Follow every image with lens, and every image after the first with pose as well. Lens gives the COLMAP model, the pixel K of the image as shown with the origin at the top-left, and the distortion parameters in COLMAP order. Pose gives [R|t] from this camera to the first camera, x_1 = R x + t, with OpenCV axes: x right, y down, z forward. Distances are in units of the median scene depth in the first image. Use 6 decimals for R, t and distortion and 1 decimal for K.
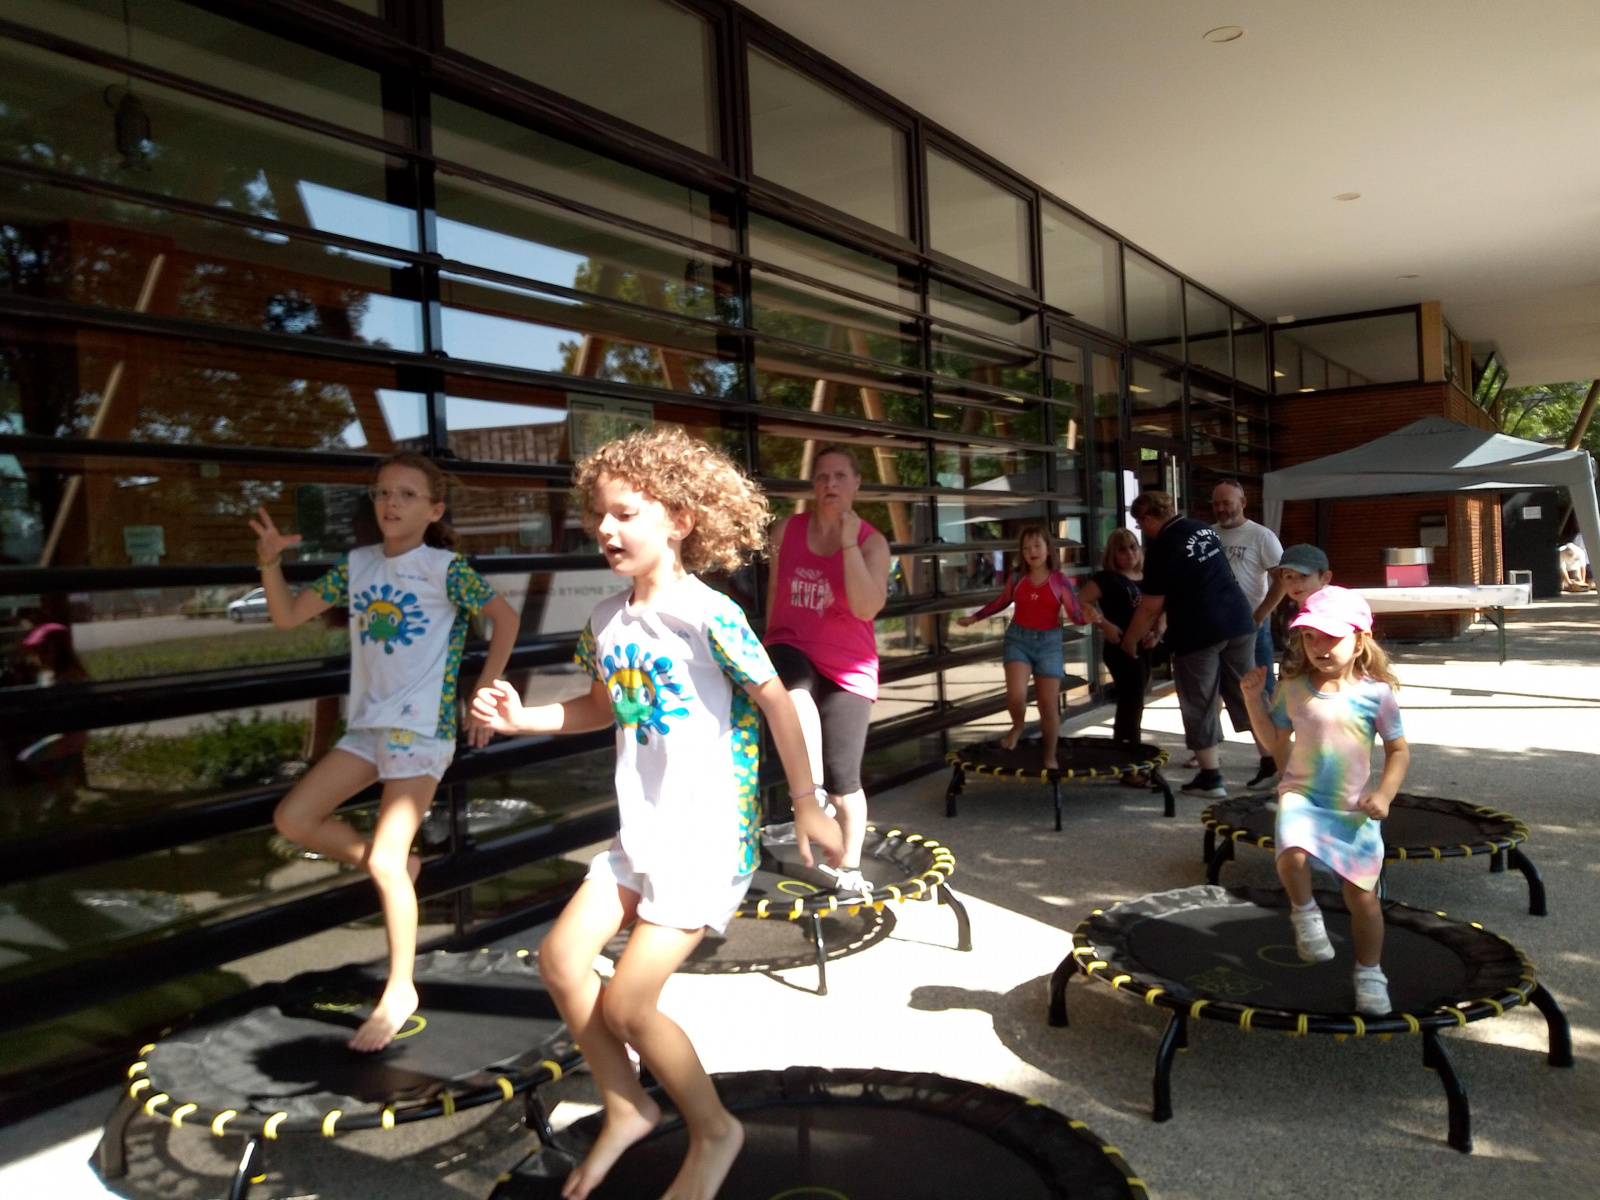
lens RADIAL K [[1262.3, 0, 803.1], [0, 1262.3, 589.9], [0, 0, 1]] dist [0.025434, -0.053584]
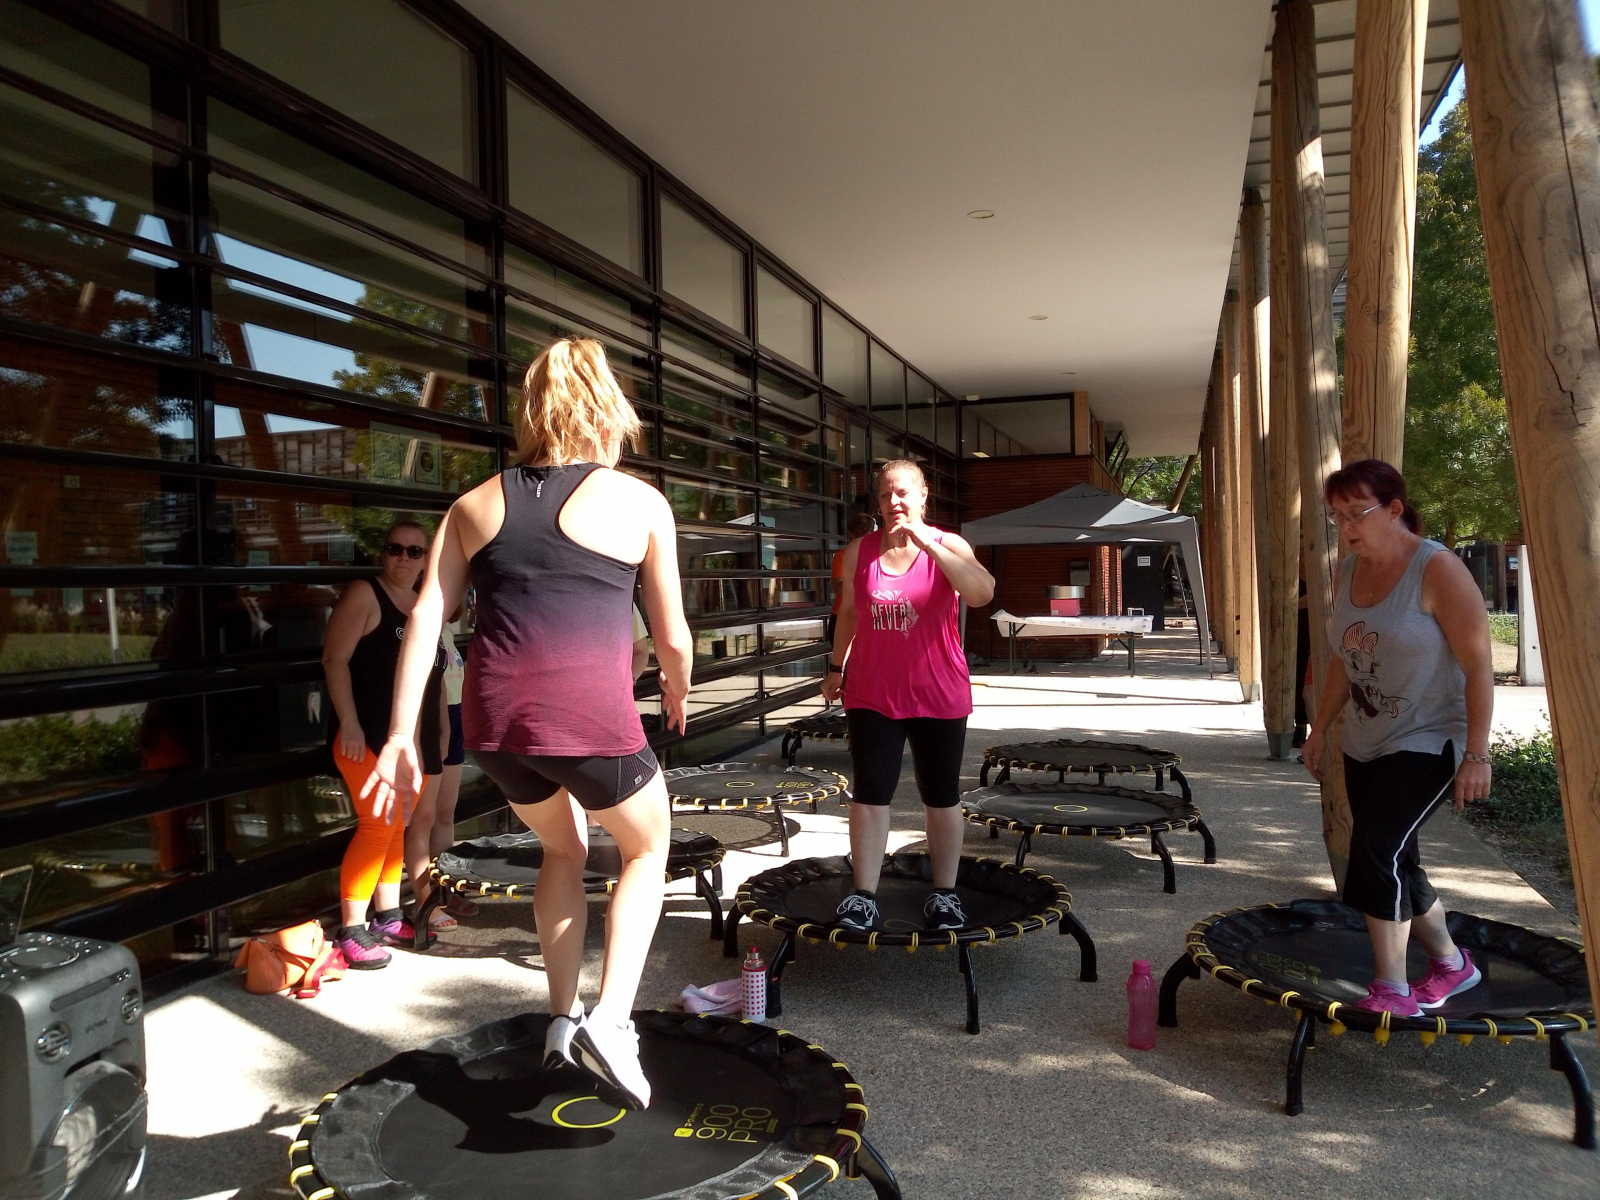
lens RADIAL K [[1262.3, 0, 802.4], [0, 1262.3, 587.4], [0, 0, 1]] dist [0.025434, -0.053584]
pose [[0.963168, 0.029369, 0.267293, -0.193888], [-0.022762, 0.999355, -0.027783, 0.015543], [-0.267937, 0.020676, 0.963215, -0.253578]]
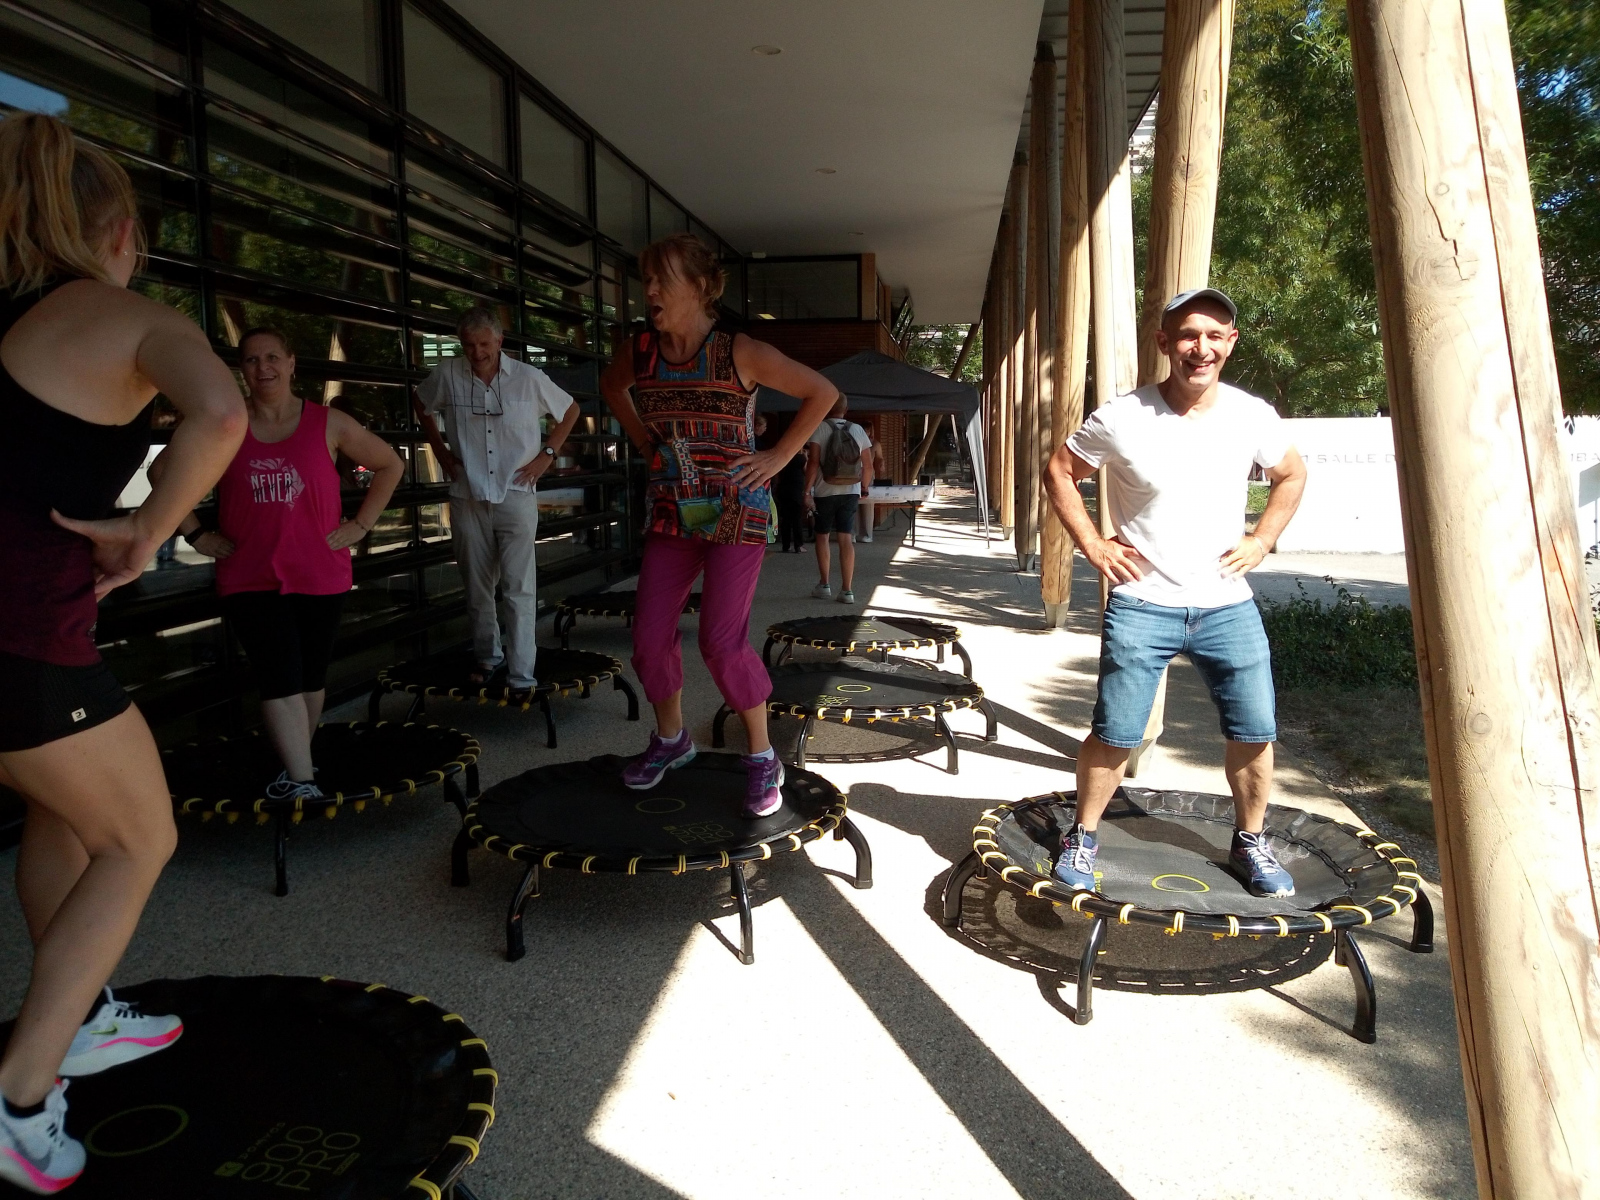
lens RADIAL K [[1262.3, 0, 826.7], [0, 1262.3, 586.4], [0, 0, 1]] dist [0.025434, -0.053584]
pose [[0.896423, -0.007669, 0.443134, -0.169639], [-0.027826, 0.996904, 0.073543, 0.011130], [-0.442326, -0.078256, 0.893434, -0.203313]]
